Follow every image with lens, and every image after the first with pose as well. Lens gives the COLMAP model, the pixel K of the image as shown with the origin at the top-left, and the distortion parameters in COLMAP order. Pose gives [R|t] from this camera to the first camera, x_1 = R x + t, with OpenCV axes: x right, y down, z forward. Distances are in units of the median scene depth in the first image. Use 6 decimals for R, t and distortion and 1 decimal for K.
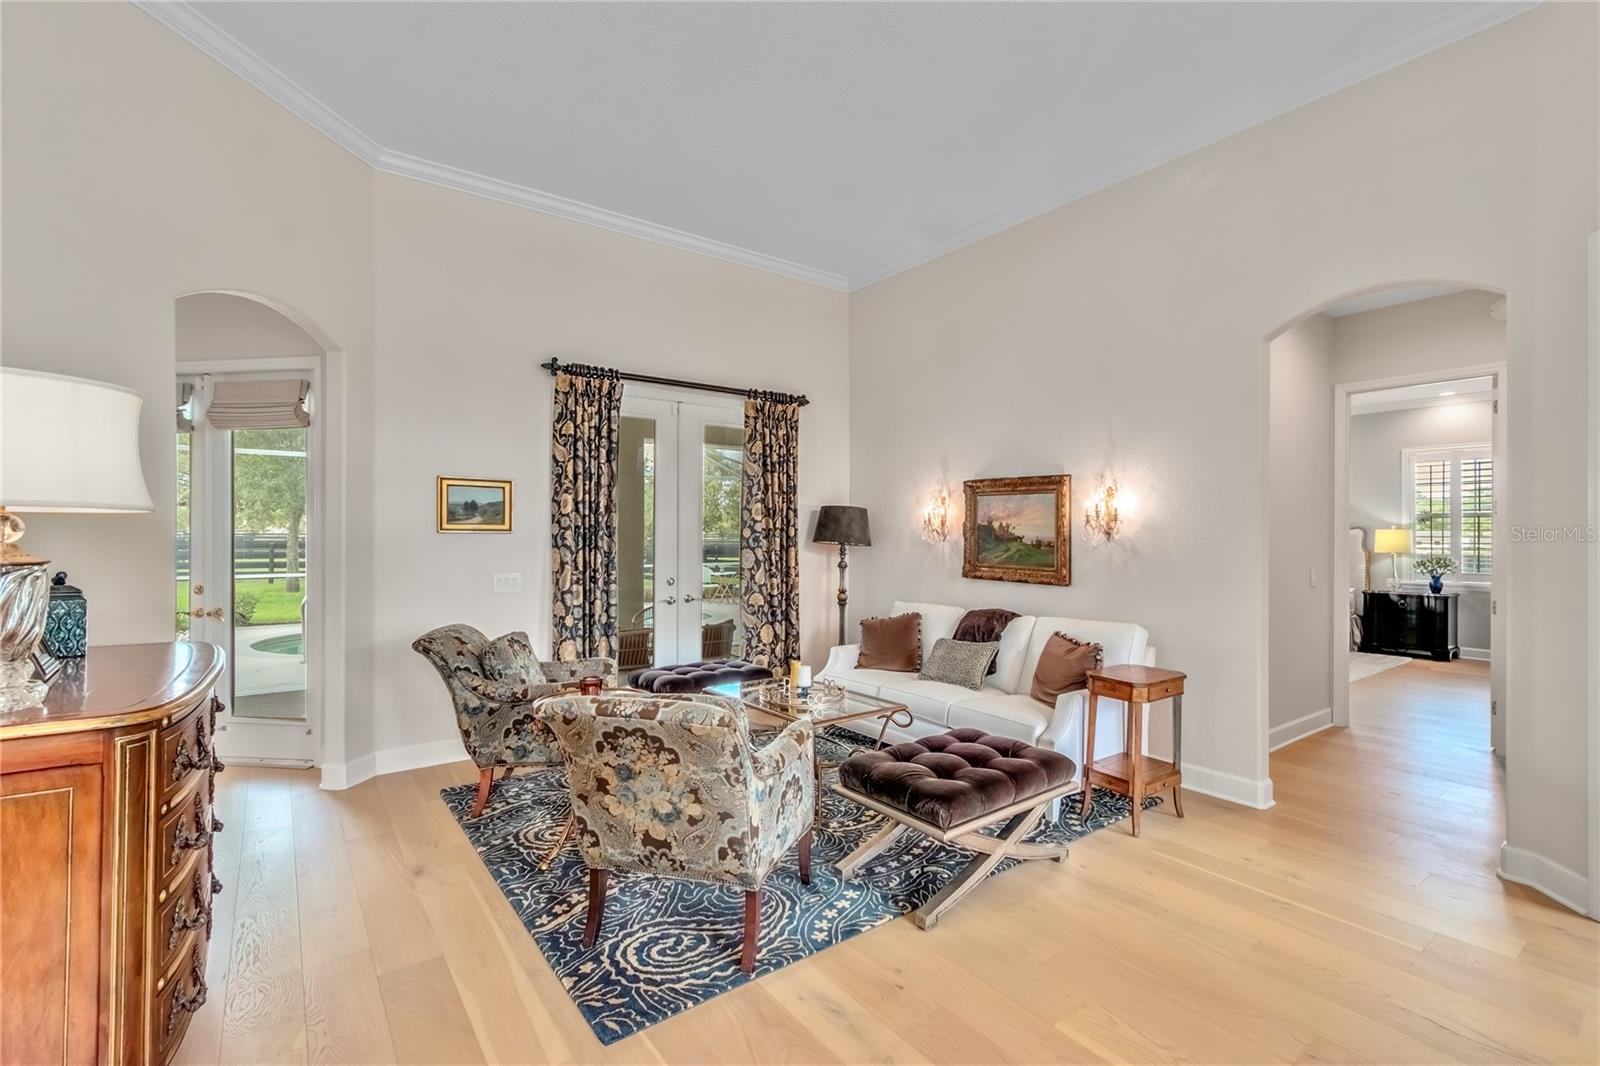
lens RADIAL K [[712.9, 0, 771.4], [0, 712.9, 536.5], [0, 0, 1]] dist [0.001565, -0.000002]
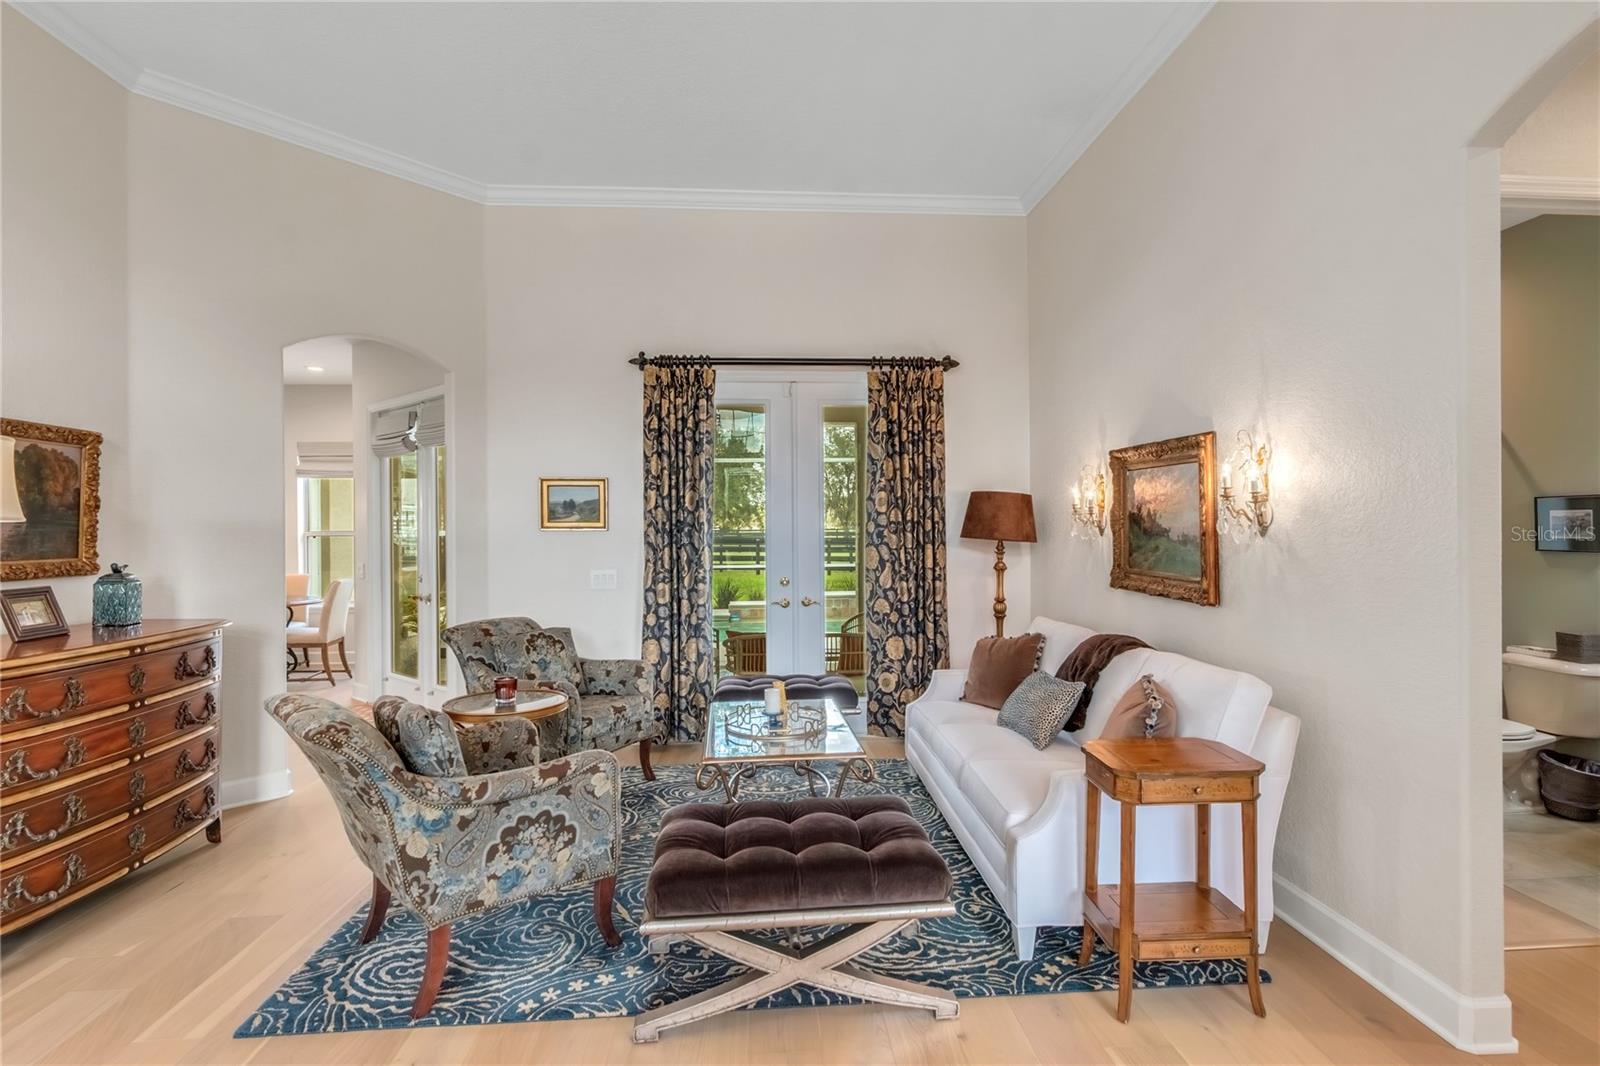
lens RADIAL K [[768.1, 0, 806.2], [0, 768.1, 530.9], [0, 0, 1]] dist [0.003247, -0.003899]
pose [[0.852653, -0.008043, -0.522415, 0.435342], [0.008277, 0.999964, -0.001885, 0.000445], [0.522412, -0.002717, 0.852689, 0.208037]]
